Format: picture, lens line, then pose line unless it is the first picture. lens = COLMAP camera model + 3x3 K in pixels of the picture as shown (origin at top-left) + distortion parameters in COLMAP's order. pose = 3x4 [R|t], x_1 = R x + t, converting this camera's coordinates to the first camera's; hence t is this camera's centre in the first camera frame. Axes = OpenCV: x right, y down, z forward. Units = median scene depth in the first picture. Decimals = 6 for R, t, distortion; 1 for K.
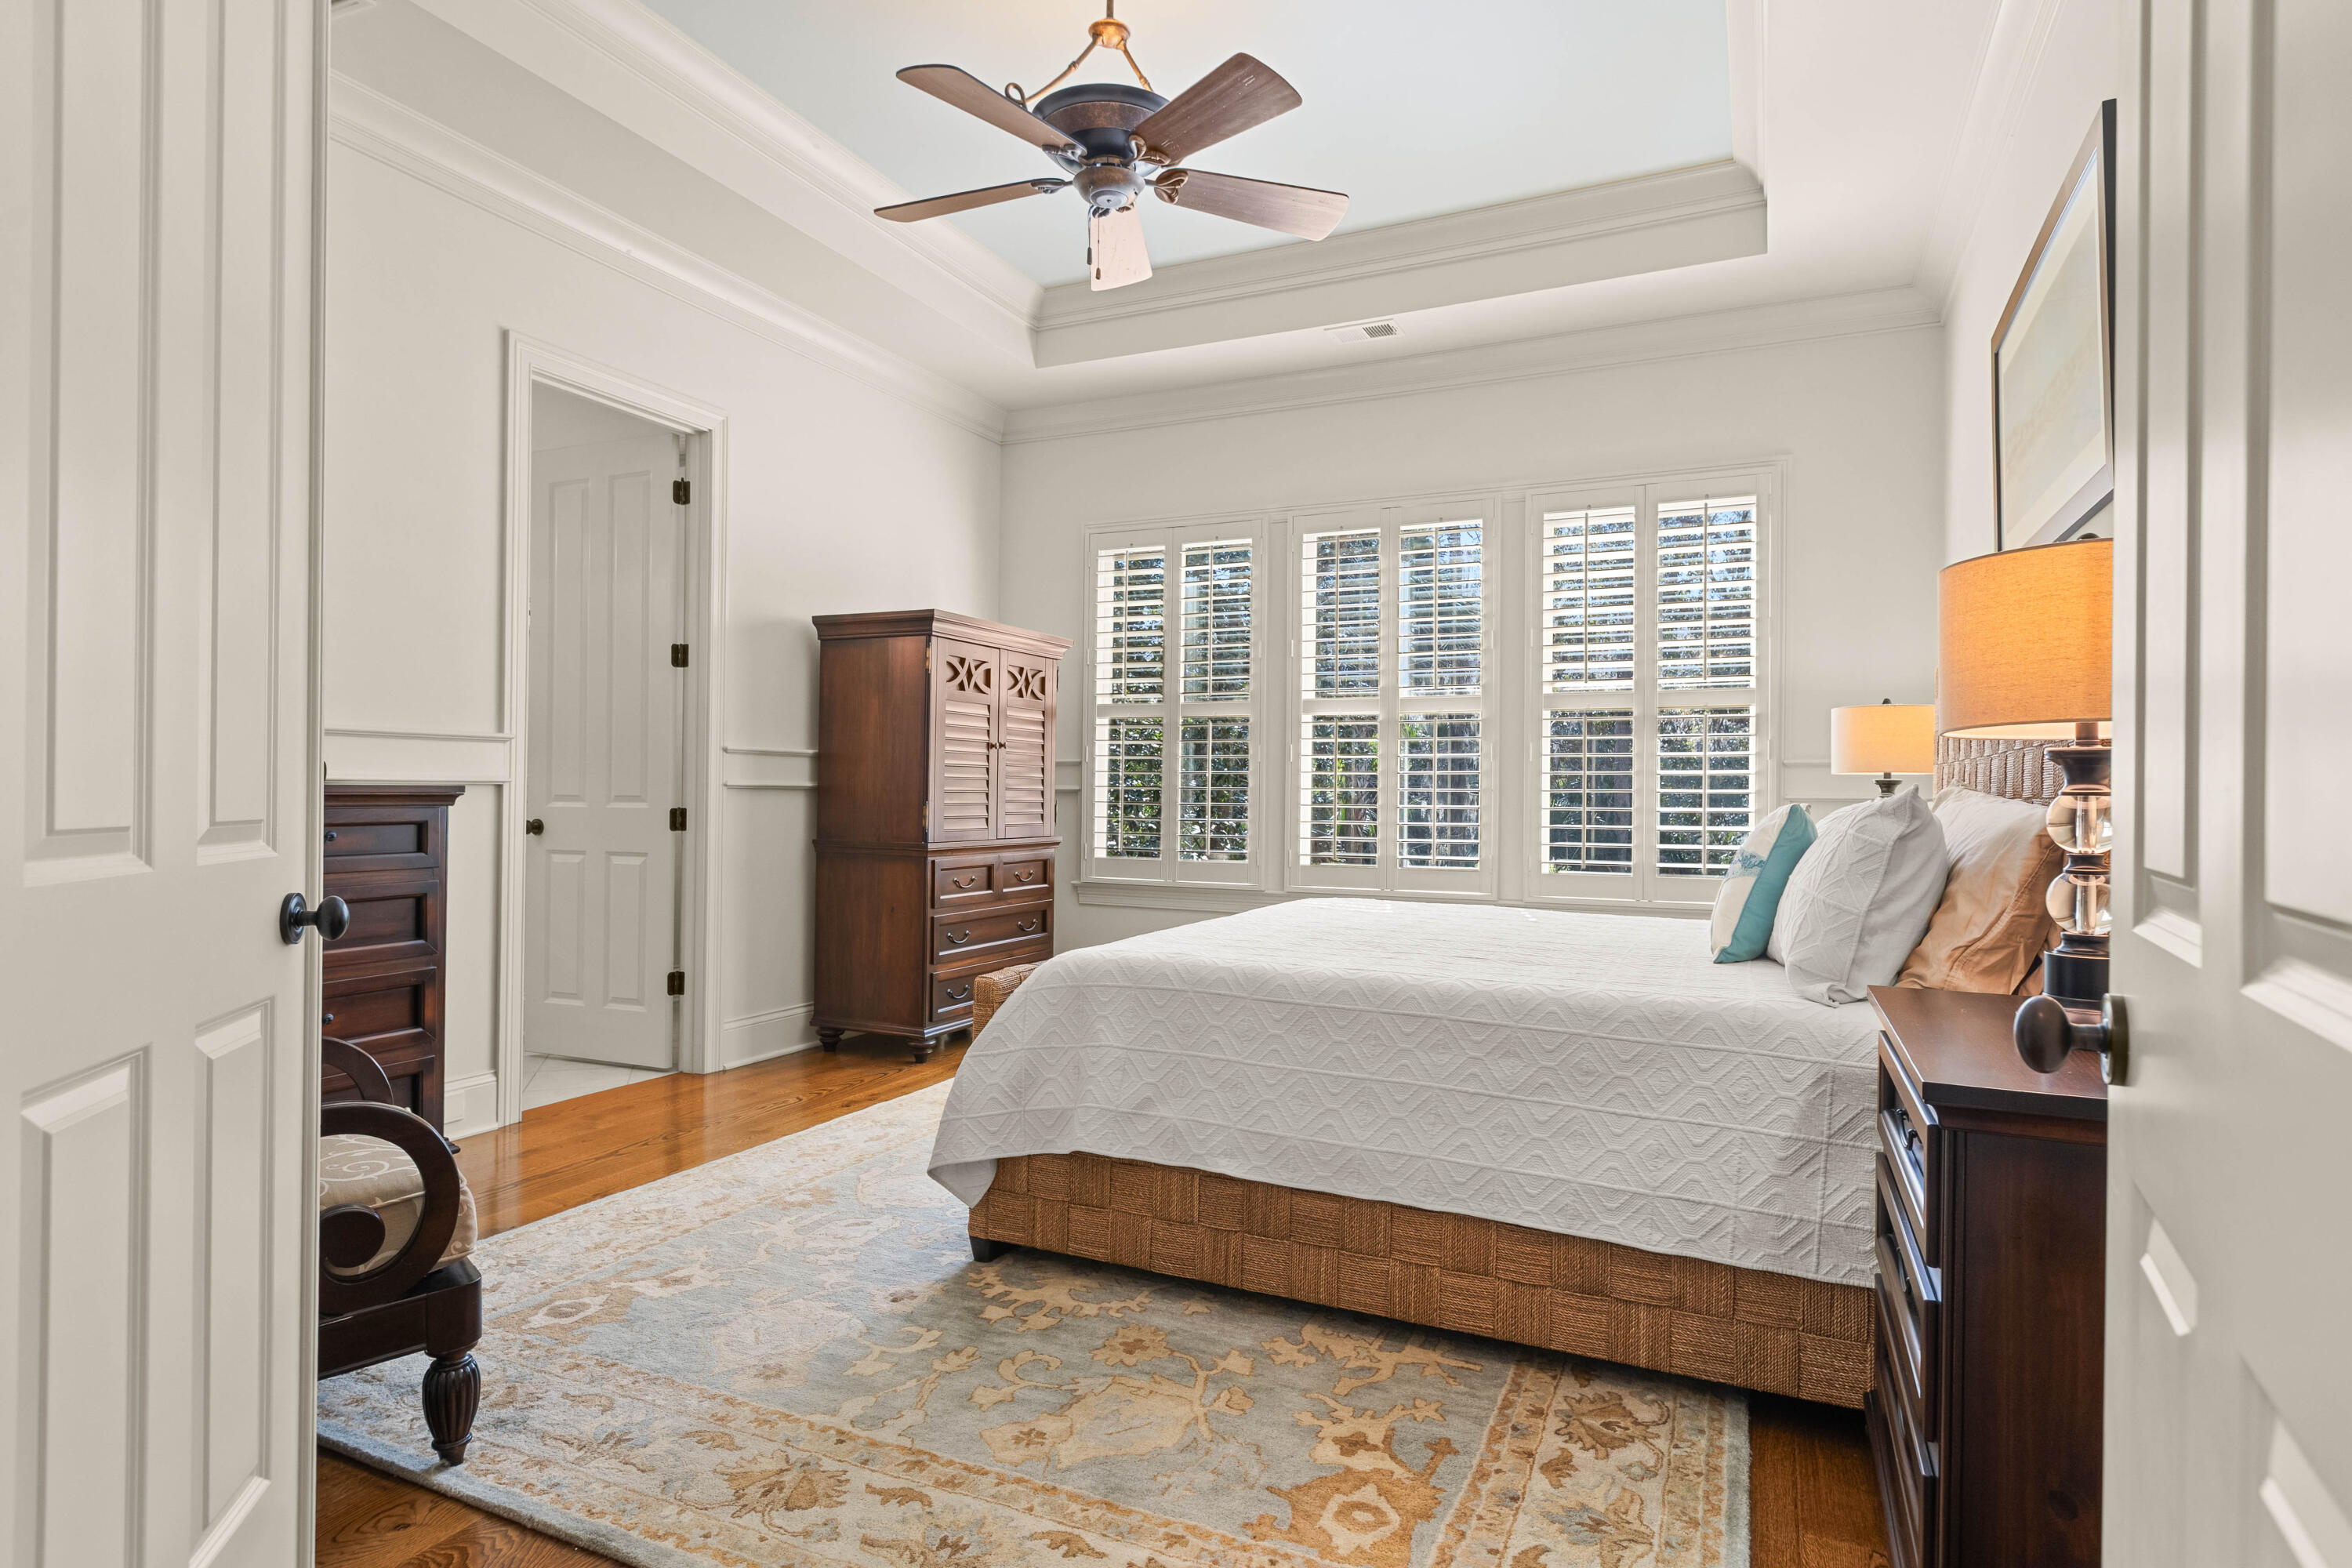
lens RADIAL K [[1272.5, 0, 1176.0], [0, 1272.5, 784.0], [0, 0, 1]] dist [0.000772, 0.000044]
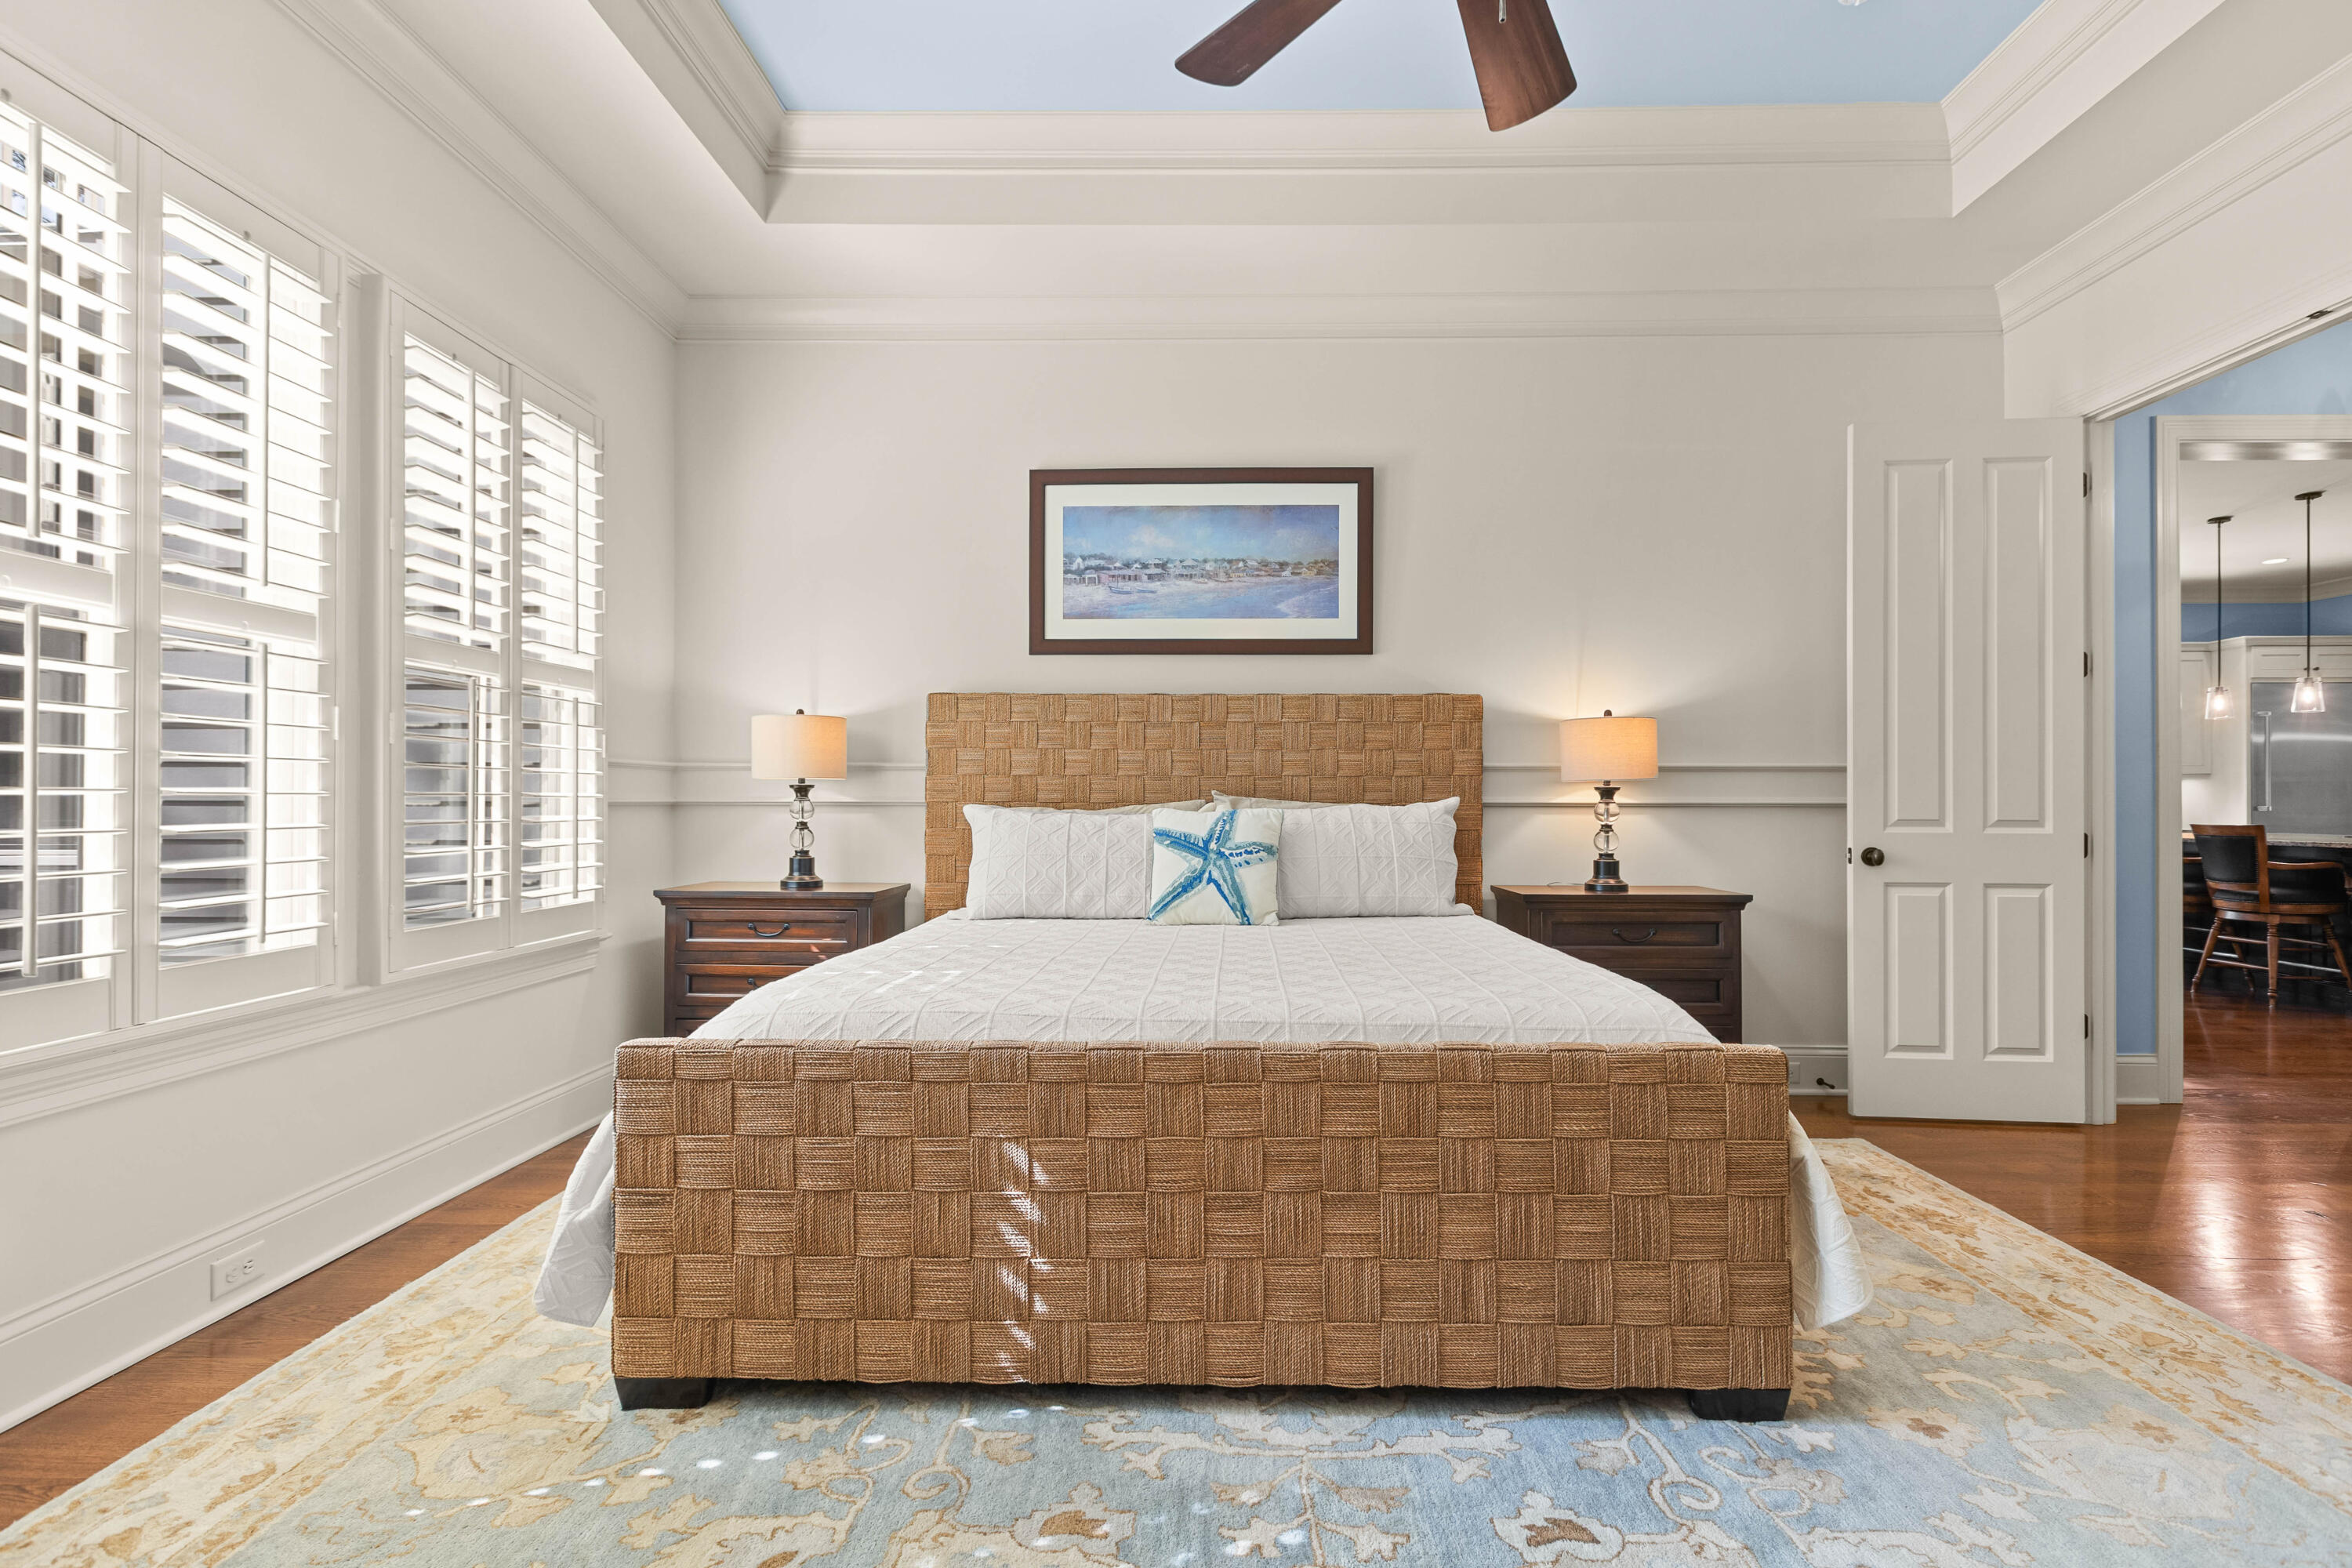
lens RADIAL K [[1071.4, 0, 1181.1], [0, 1071.4, 800.2], [0, 0, 1]] dist [-0.003258, -0.000335]
pose [[-0.405247, -0.010871, 0.914142, -0.708590], [-0.015215, 0.999871, 0.005145, -0.000288], [-0.914080, -0.011824, -0.405360, 1.891844]]
